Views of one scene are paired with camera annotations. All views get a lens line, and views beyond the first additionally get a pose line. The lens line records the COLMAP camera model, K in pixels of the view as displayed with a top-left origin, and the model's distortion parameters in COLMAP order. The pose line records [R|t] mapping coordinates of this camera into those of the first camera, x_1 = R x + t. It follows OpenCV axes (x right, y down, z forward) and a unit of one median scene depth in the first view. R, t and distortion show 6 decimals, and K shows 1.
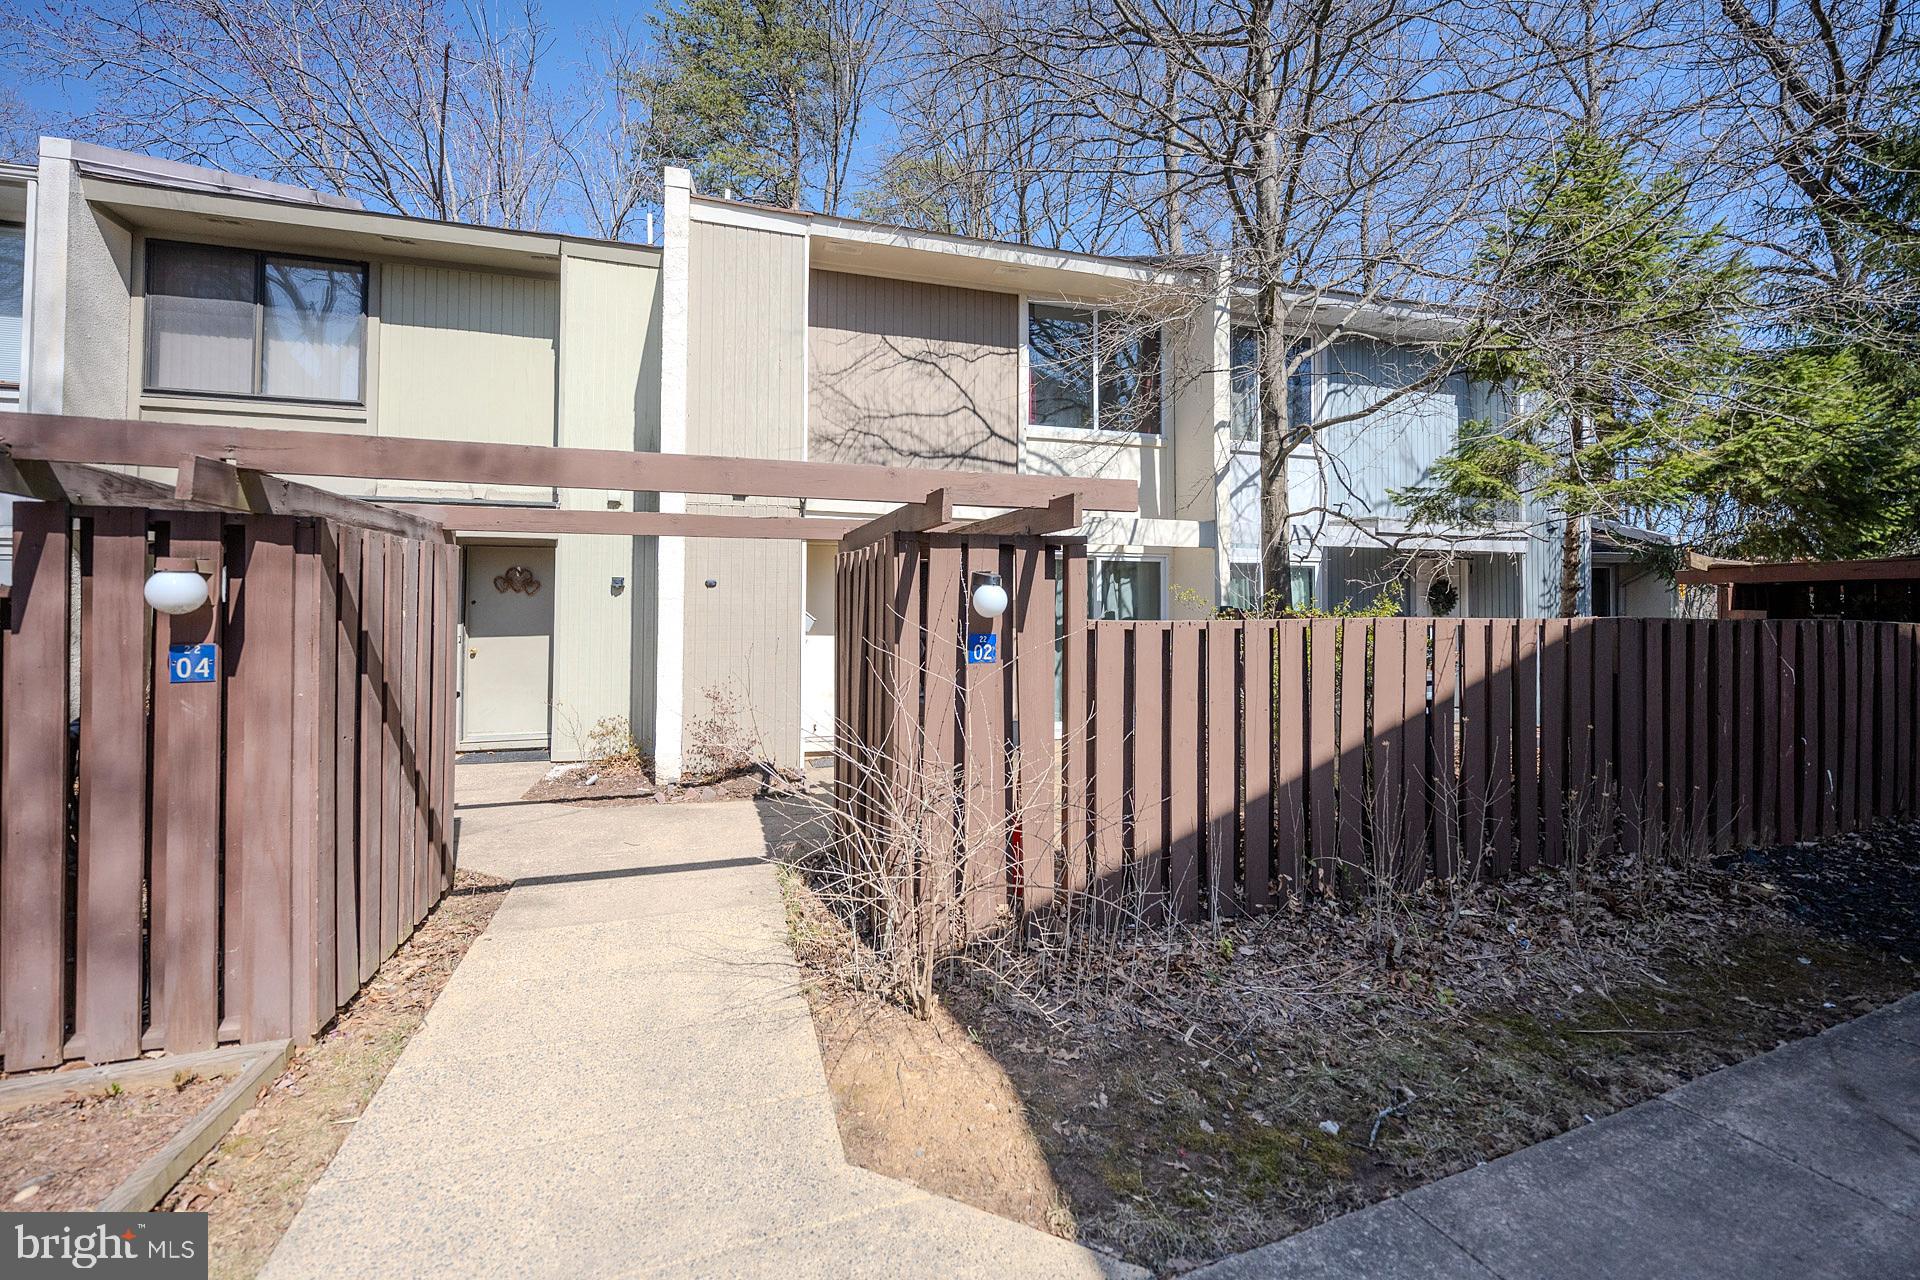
lens RADIAL K [[808.0, 0, 983.3], [0, 808.0, 585.0], [0, 0, 1]] dist [0.001097, -0.000059]
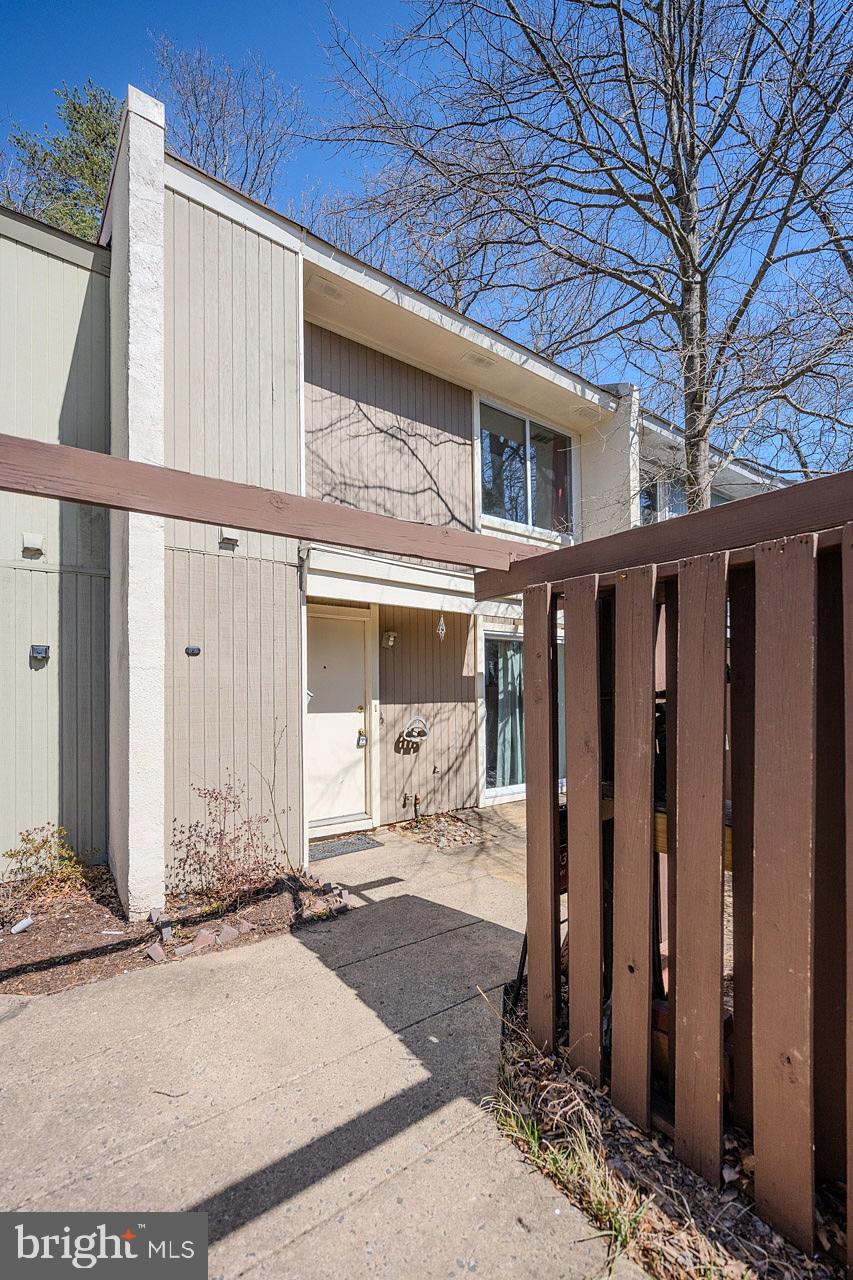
lens RADIAL K [[529.4, 0, 448.7], [0, 529.4, 680.7], [0, 0, 1]] dist [0.000441, -0.000207]
pose [[0.948511, -0.006443, 0.316678, -0.220933], [0.004710, 0.999969, 0.006236, 0.021279], [-0.316708, -0.004424, 0.948513, 0.358964]]
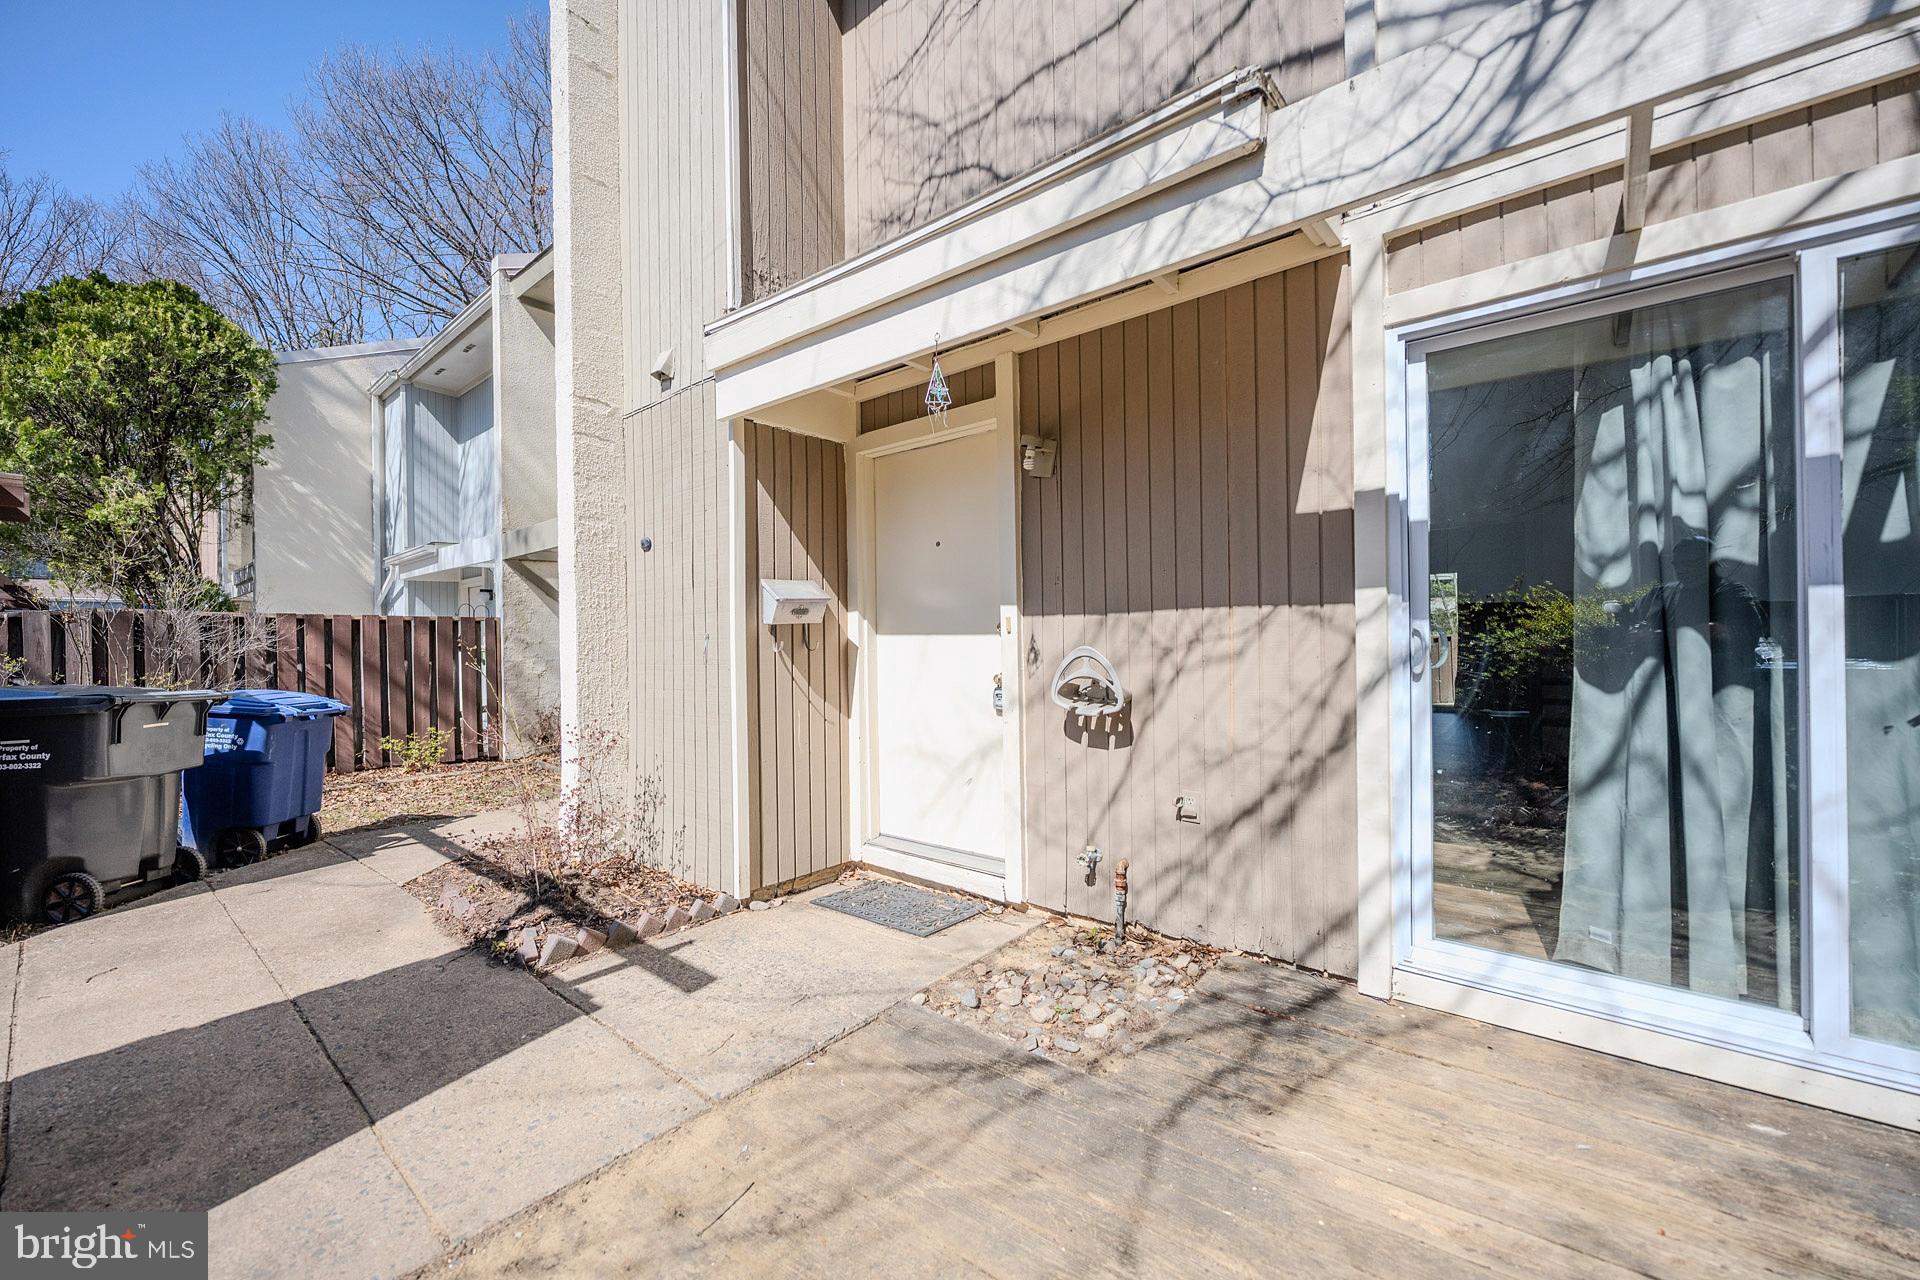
lens RADIAL K [[765.9, 0, 946.4], [0, 765.9, 642.9], [0, 0, 1]] dist [-0.000973, -0.000128]
pose [[0.510557, -0.012205, -0.859758, 0.212217], [0.038179, 0.999235, 0.008487, 0.062031], [0.858996, -0.037158, 0.510632, 0.757170]]
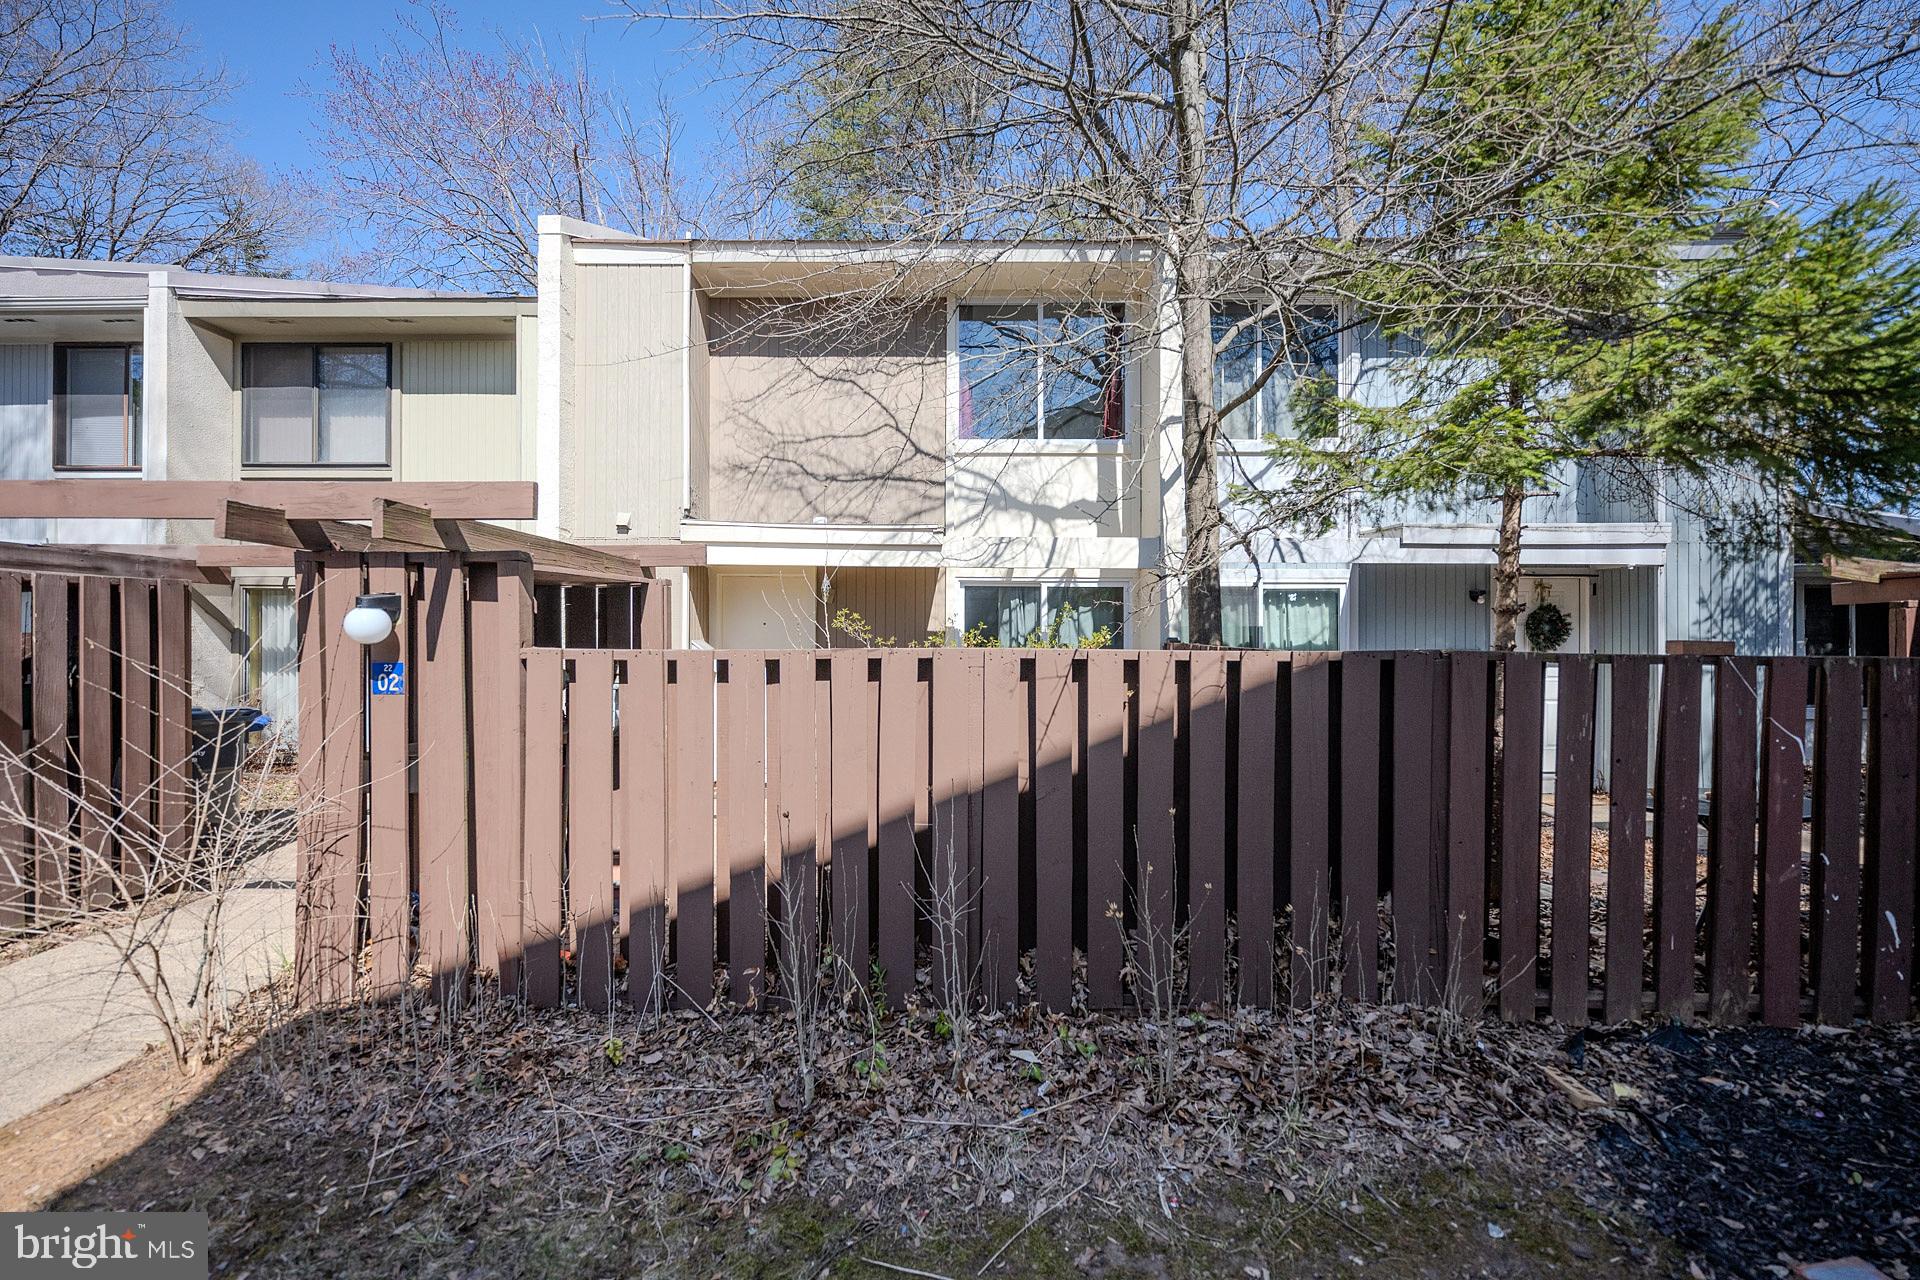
lens RADIAL K [[801.8, 0, 977.4], [0, 801.8, 638.5], [0, 0, 1]] dist [-0.011050, 0.007654]
pose [[0.948562, 0.002075, -0.316584, 0.380980], [0.005837, 0.999694, 0.024042, 0.006131], [0.316537, -0.024653, 0.948260, 0.148658]]
